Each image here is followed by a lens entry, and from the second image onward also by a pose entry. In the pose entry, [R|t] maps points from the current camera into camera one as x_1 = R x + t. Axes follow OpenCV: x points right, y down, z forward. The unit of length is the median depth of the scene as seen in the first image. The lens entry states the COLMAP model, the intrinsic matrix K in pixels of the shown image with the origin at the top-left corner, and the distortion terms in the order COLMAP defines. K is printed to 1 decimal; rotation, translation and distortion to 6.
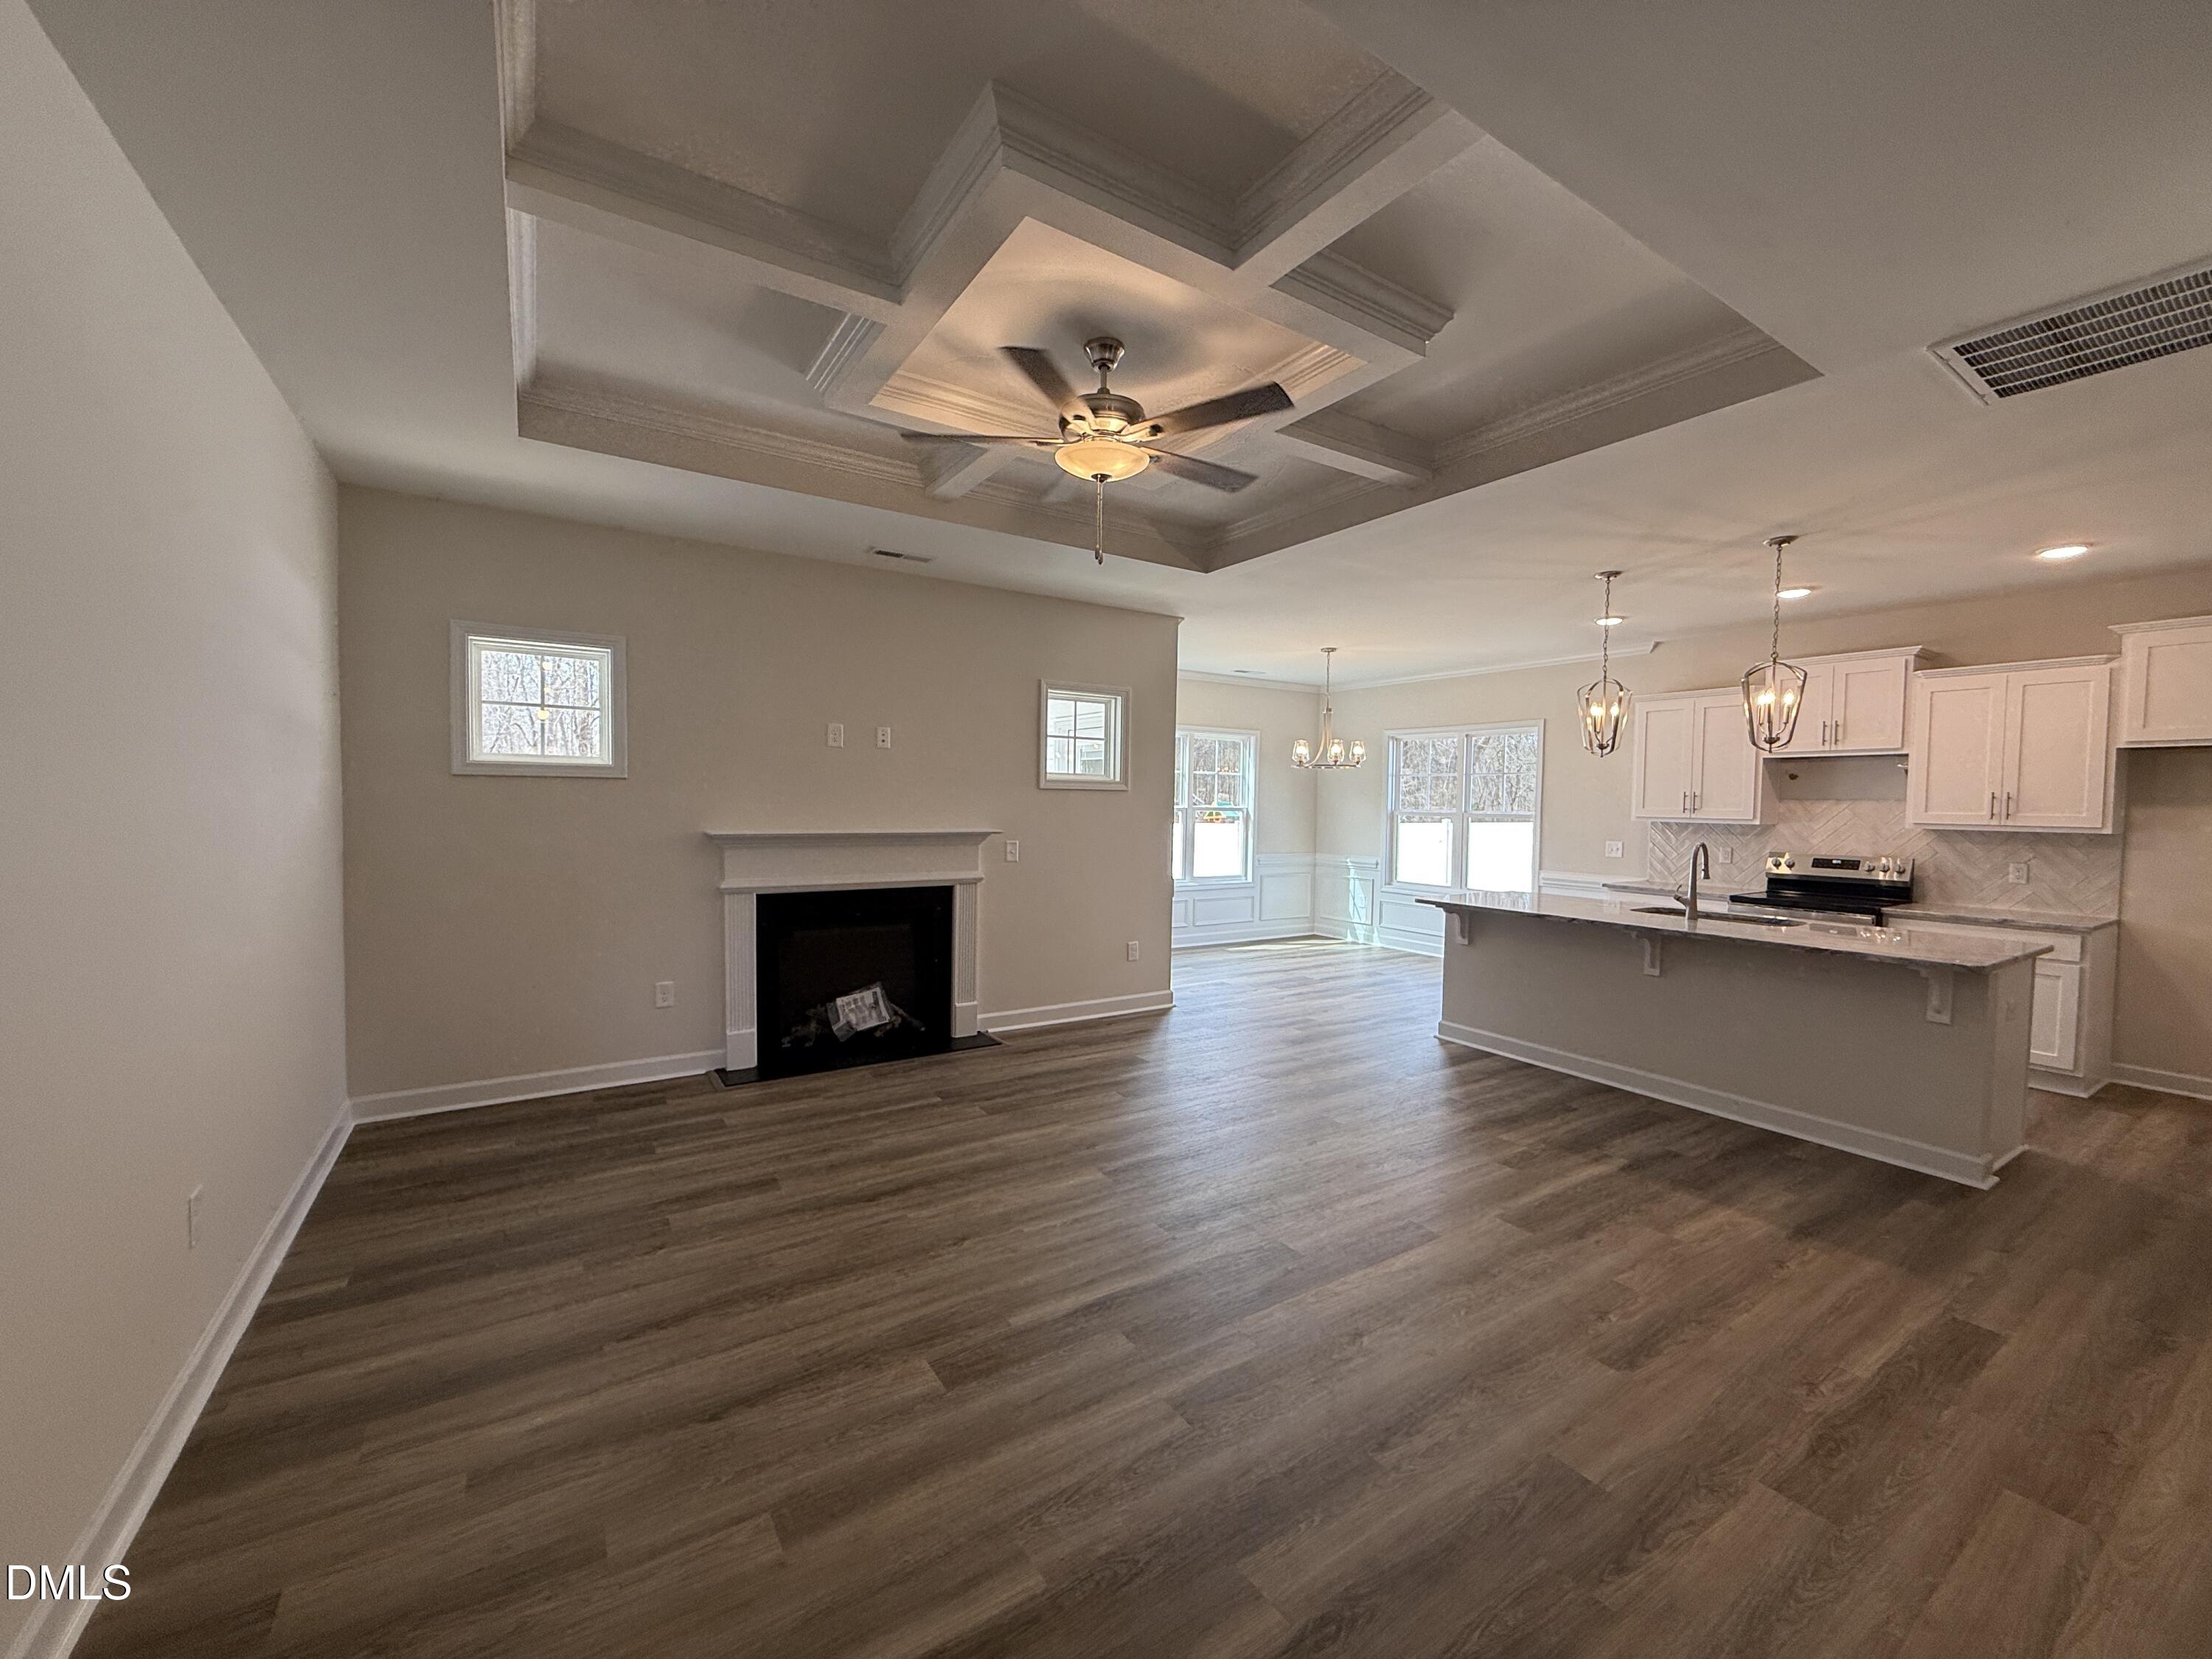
lens RADIAL K [[871.8, 0, 1095.7], [0, 871.8, 831.2], [0, 0, 1]] dist [-0.007402, 0.000746]
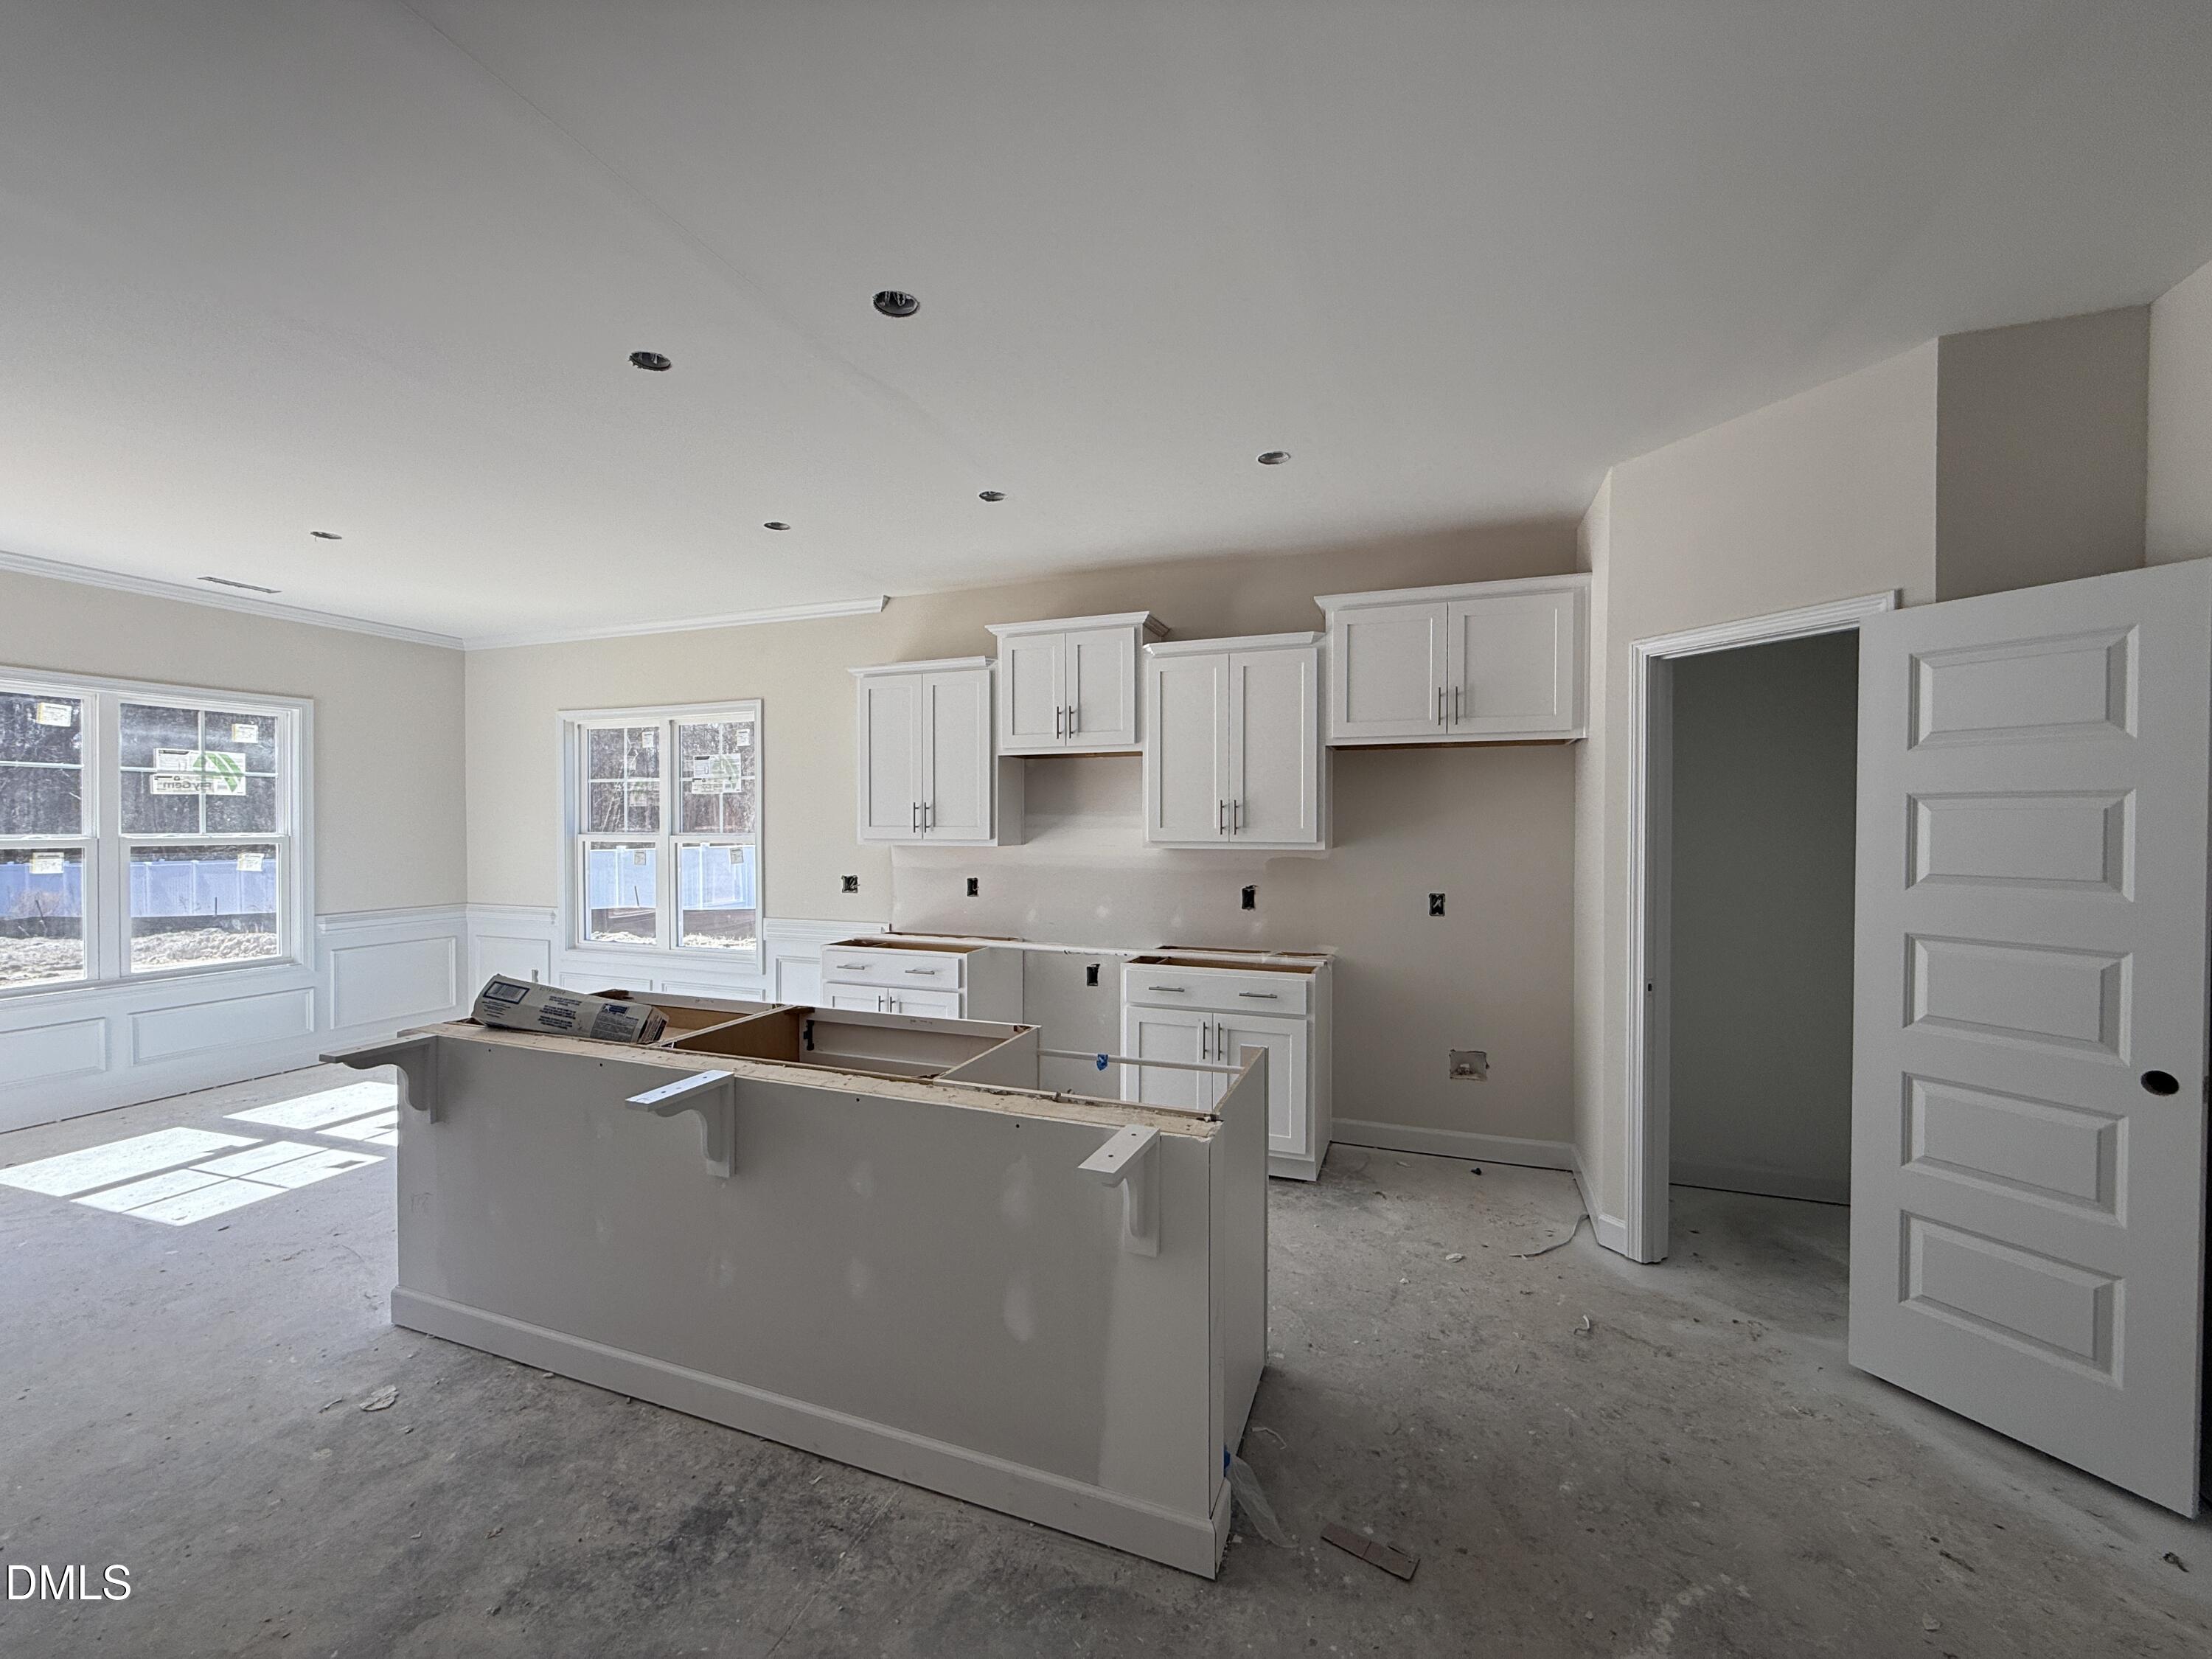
lens RADIAL K [[871.8, 0, 1097.1], [0, 871.8, 831.6], [0, 0, 1]] dist [-0.007402, 0.000746]
pose [[0.796707, -0.019988, 0.604035, 0.554124], [0.033324, 0.999385, -0.010883, -0.012550], [-0.603446, 0.028799, 0.796883, 0.518715]]
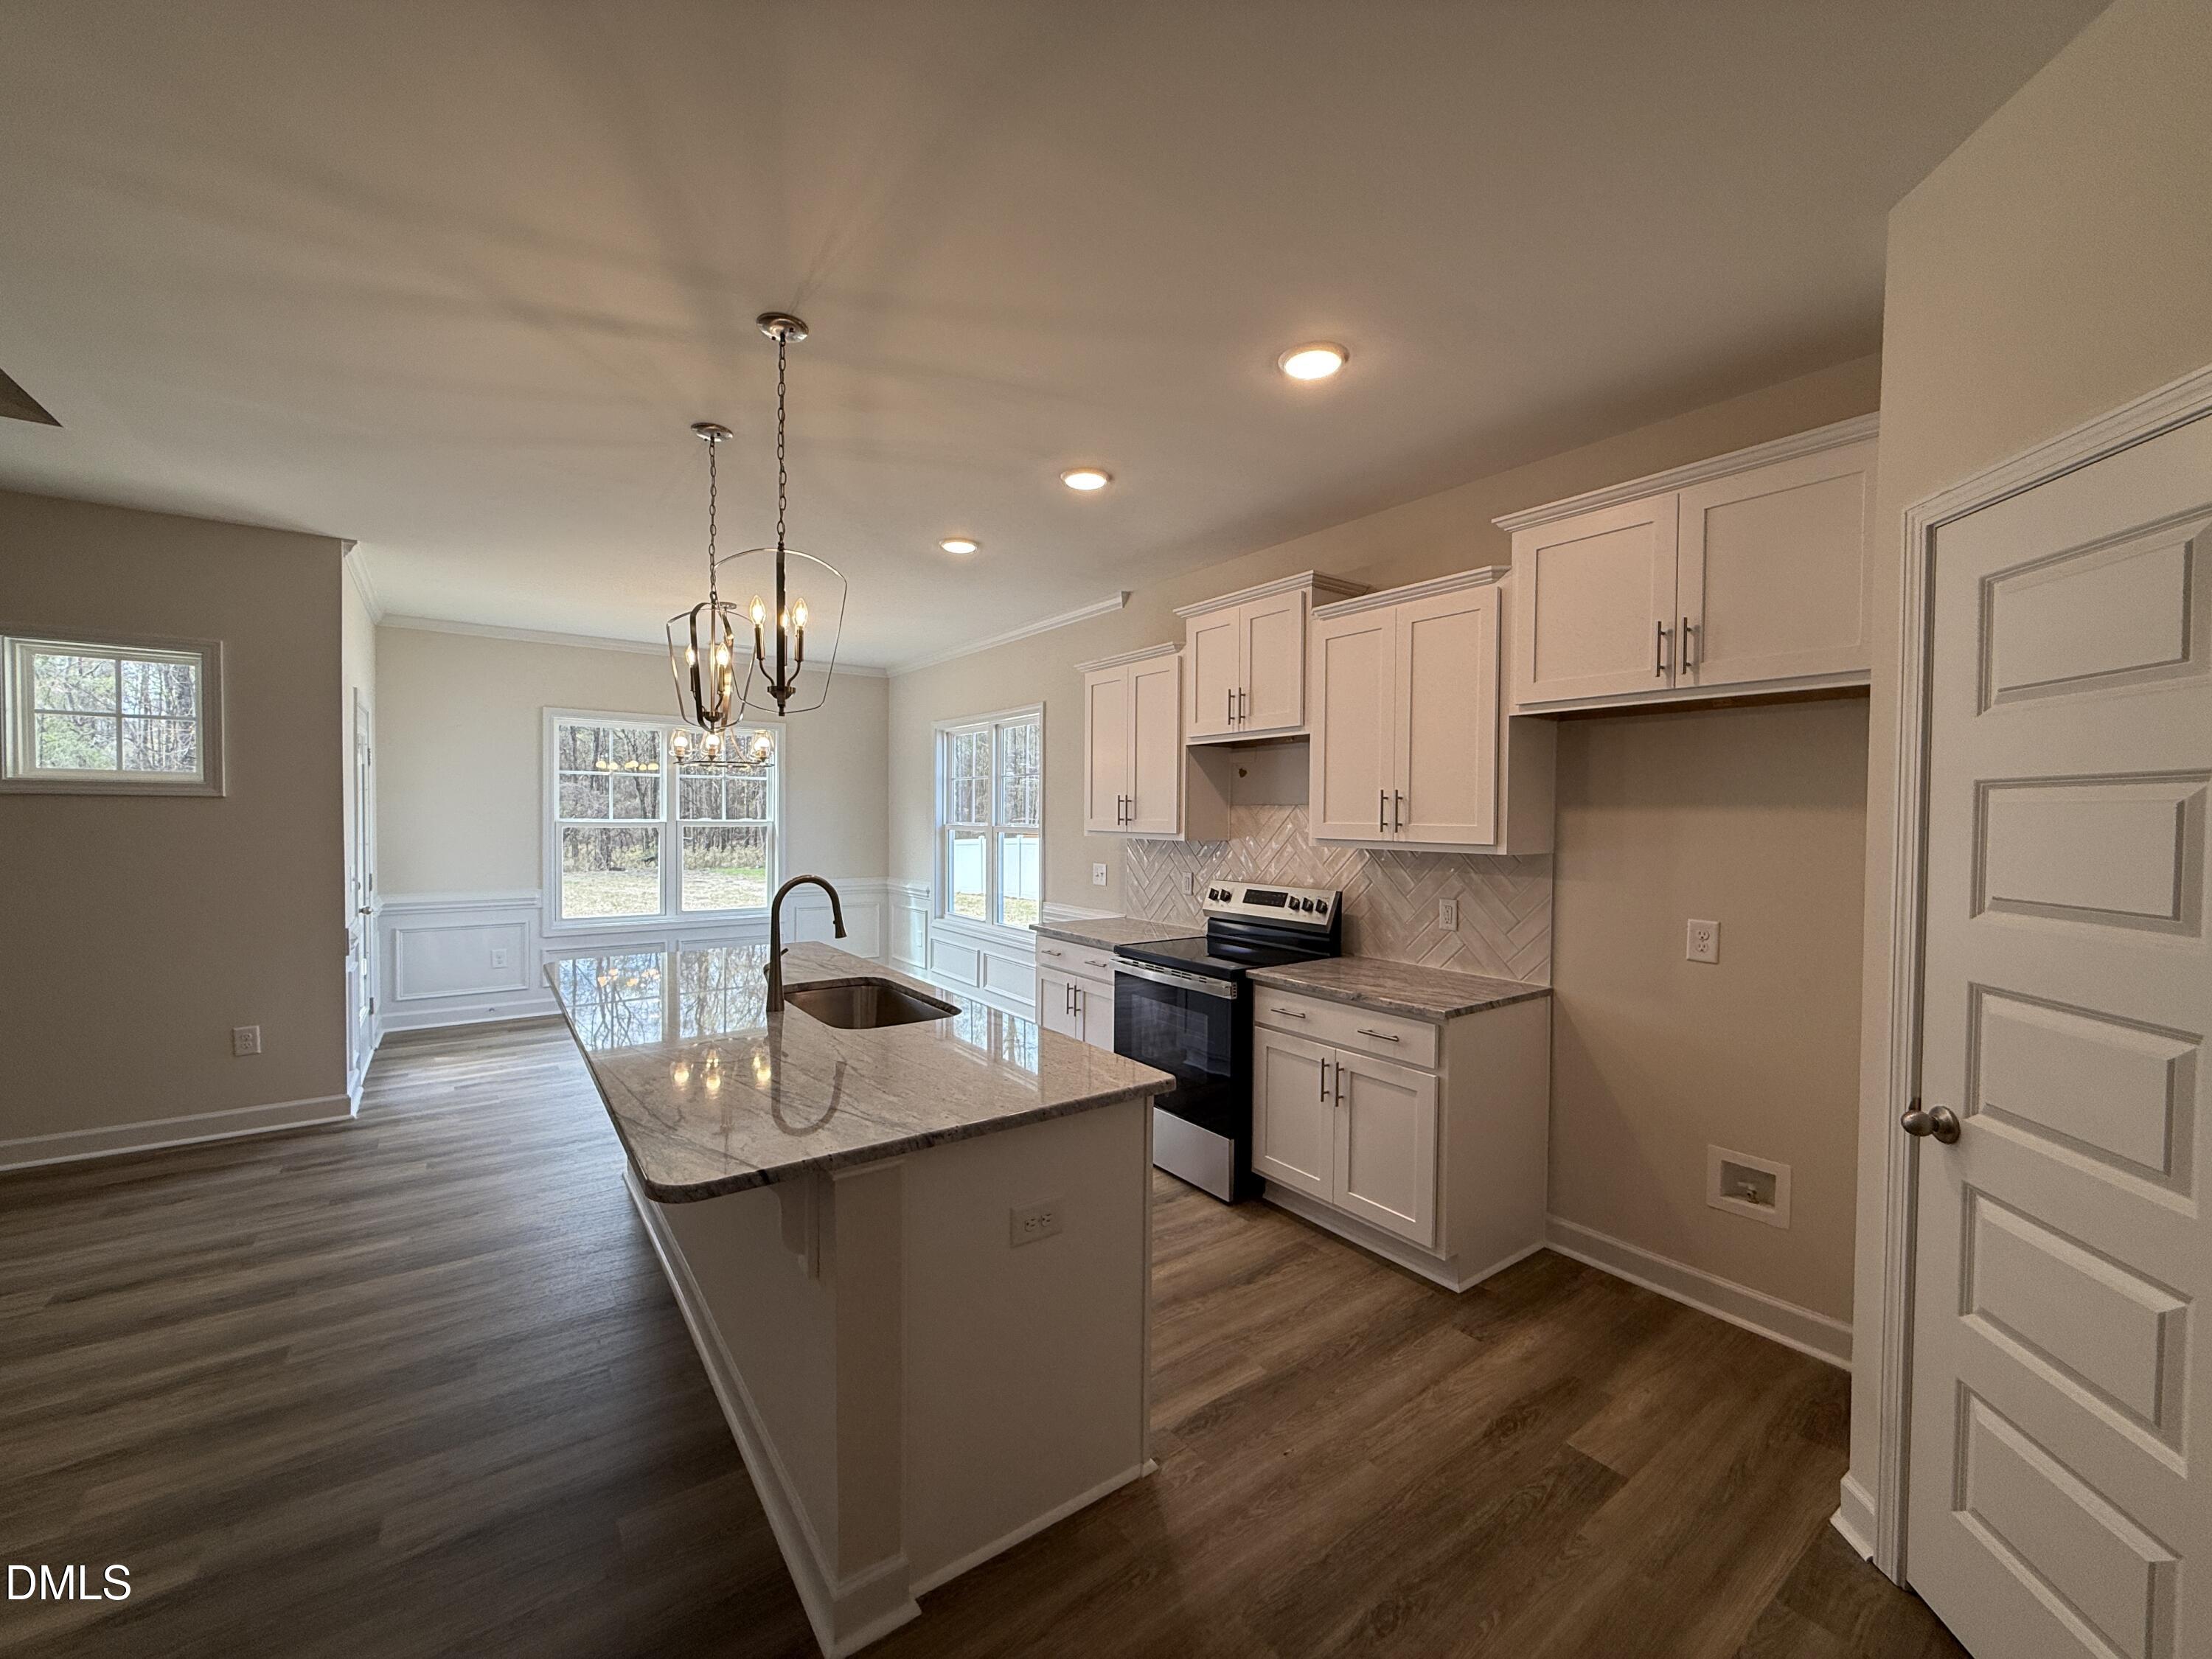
lens RADIAL K [[871.8, 0, 1105.2], [0, 871.8, 830.1], [0, 0, 1]] dist [-0.007402, 0.000746]
pose [[0.997959, -0.007411, 0.063427, 0.938899], [0.008593, 0.999794, -0.018389, -0.005656], [-0.063278, 0.018896, 0.997817, 0.438075]]
